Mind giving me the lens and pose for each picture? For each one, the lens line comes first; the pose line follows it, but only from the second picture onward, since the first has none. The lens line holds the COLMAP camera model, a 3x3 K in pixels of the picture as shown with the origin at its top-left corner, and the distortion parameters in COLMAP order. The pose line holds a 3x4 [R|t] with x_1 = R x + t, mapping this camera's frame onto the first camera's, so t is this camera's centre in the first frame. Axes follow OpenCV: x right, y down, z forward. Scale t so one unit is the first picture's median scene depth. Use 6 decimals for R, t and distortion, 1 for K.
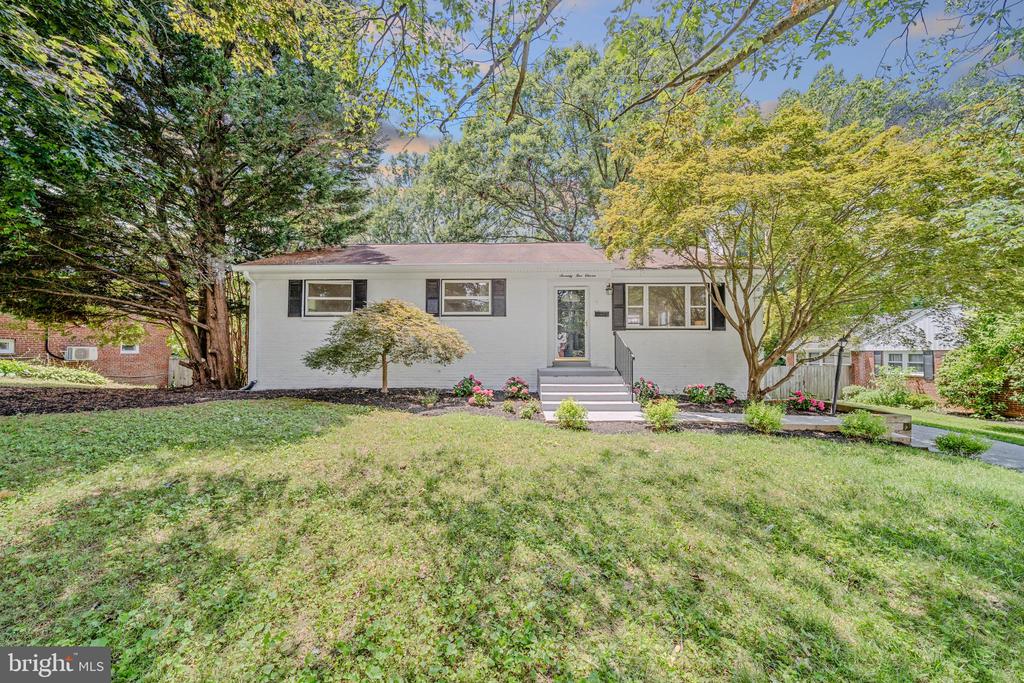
lens RADIAL K [[362.8, 0, 514.0], [0, 362.8, 340.3], [0, 0, 1]] dist [-0.000286, -0.000084]
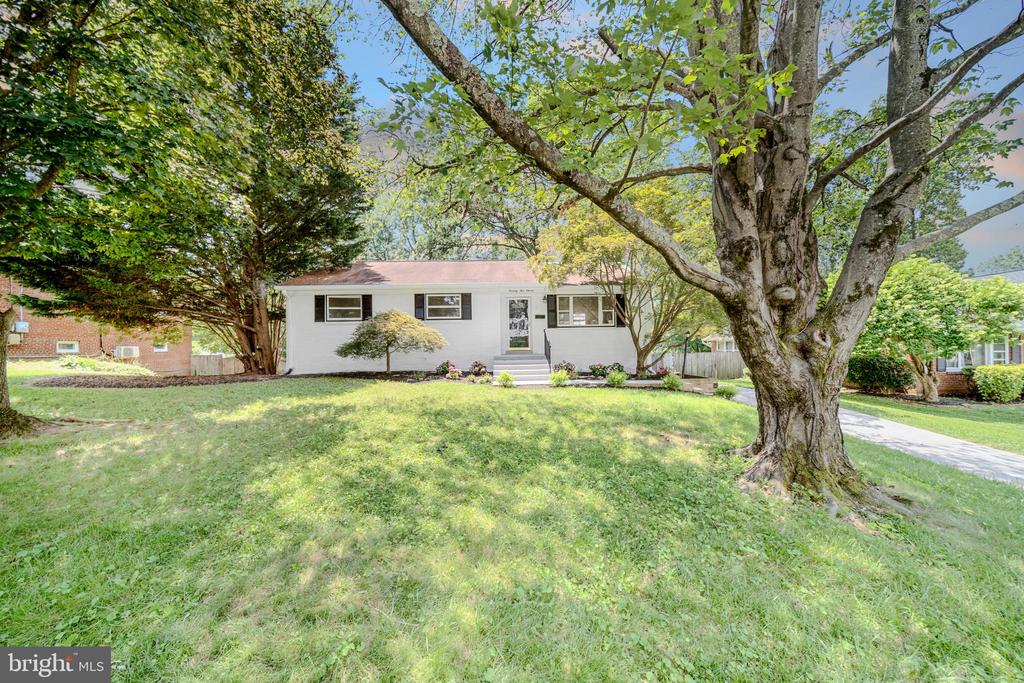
lens RADIAL K [[366.0, 0, 511.8], [0, 366.0, 341.0], [0, 0, 1]] dist [-0.000160, -0.000258]
pose [[0.998793, -0.016133, 0.046388, 0.066087], [0.015280, 0.999709, 0.018689, -0.005981], [-0.046676, -0.017957, 0.998749, -0.440456]]
